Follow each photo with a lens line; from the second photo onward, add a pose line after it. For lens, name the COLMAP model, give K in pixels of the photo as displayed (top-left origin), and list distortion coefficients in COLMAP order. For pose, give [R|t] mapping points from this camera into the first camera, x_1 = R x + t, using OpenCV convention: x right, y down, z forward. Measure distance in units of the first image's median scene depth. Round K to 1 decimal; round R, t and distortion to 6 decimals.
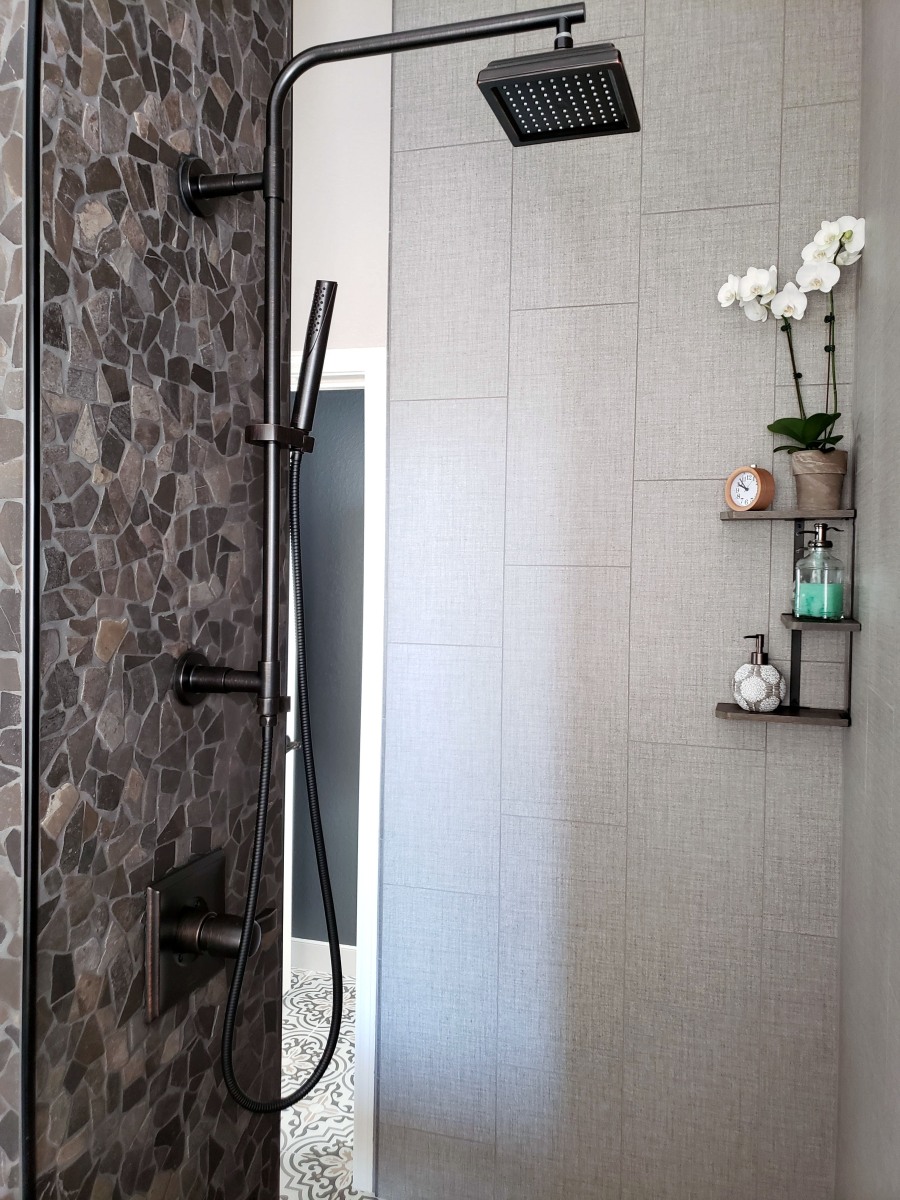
lens RADIAL K [[927.3, 0, 450.6], [0, 927.3, 579.4], [0, 0, 1]] dist [0.059188, -0.102541]
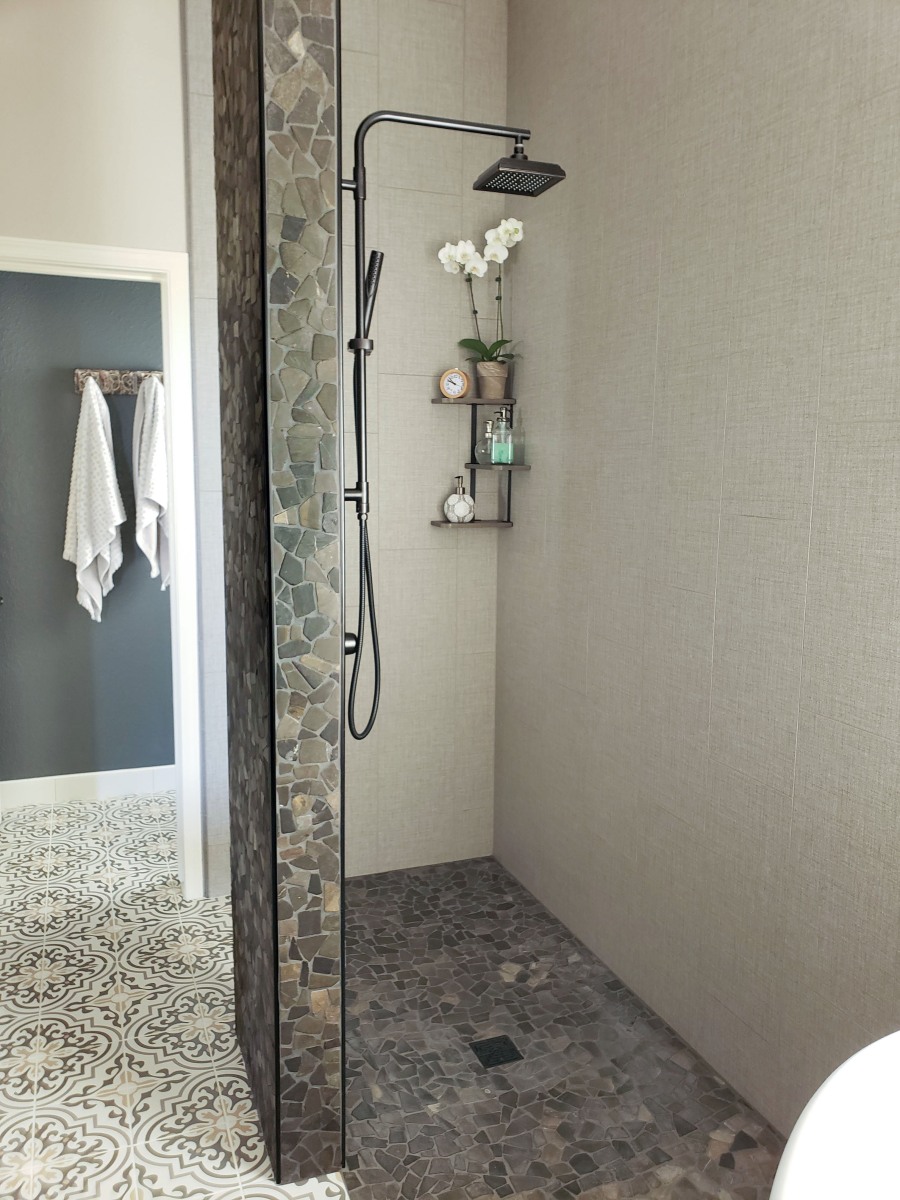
lens RADIAL K [[911.1, 0, 450.0], [0, 911.1, 600.0], [0, 0, 1]] dist [0.095274, -0.335166]
pose [[0.794384, -0.102470, 0.598710, -0.652800], [0.011651, 0.988057, 0.153648, 0.027701], [-0.607304, -0.115080, 0.786090, -0.267578]]
